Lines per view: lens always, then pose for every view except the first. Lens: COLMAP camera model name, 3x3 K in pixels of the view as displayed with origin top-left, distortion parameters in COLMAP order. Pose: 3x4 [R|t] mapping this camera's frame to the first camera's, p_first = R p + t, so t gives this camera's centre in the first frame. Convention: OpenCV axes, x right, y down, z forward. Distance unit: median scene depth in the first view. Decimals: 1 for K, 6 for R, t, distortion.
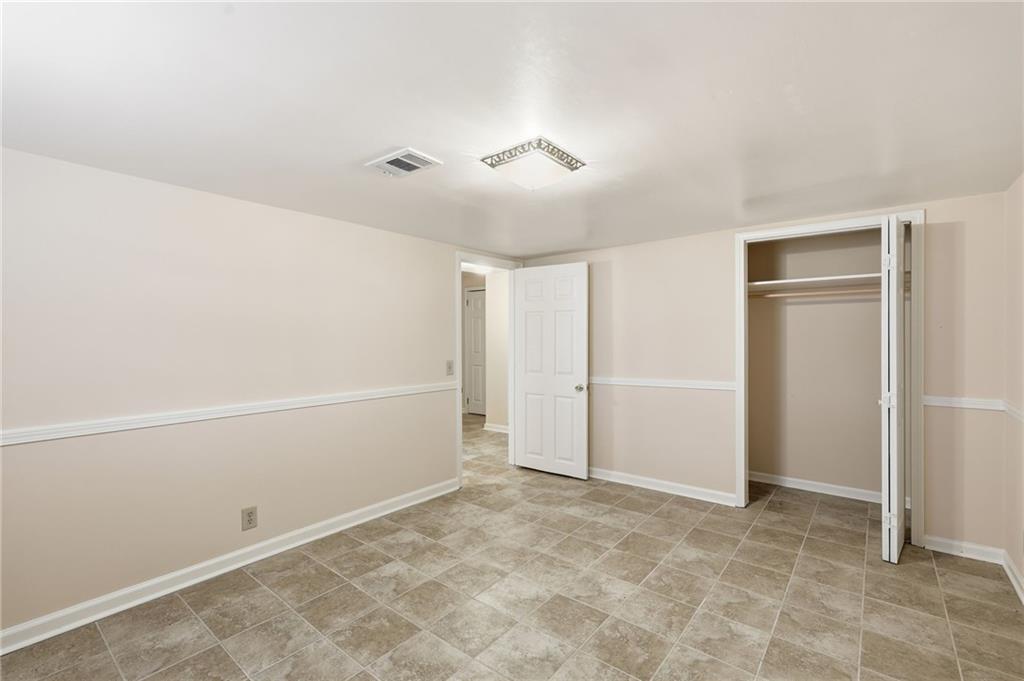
lens RADIAL K [[443.3, 0, 512.5], [0, 443.3, 336.4], [0, 0, 1]] dist [0.001759, 0.000440]
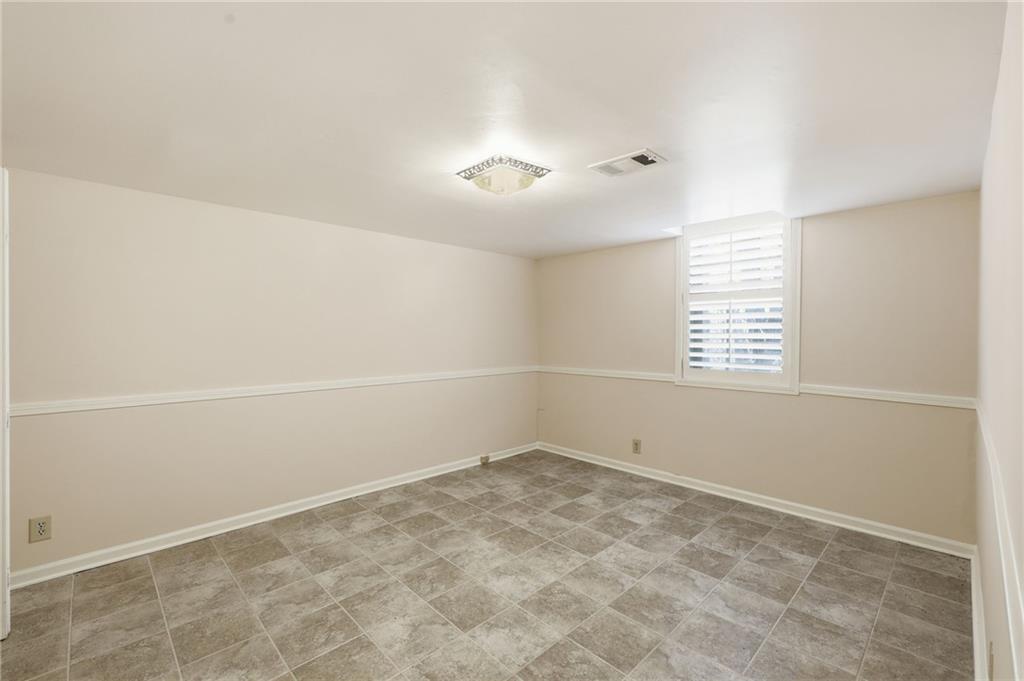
lens RADIAL K [[443.3, 0, 511.7], [0, 443.3, 339.8], [0, 0, 1]] dist [0.001759, 0.000440]
pose [[-0.992436, 0.000434, 0.122759, -0.101411], [0.003296, 0.999728, 0.023109, -0.002704], [-0.122716, 0.023339, -0.992167, 1.985950]]
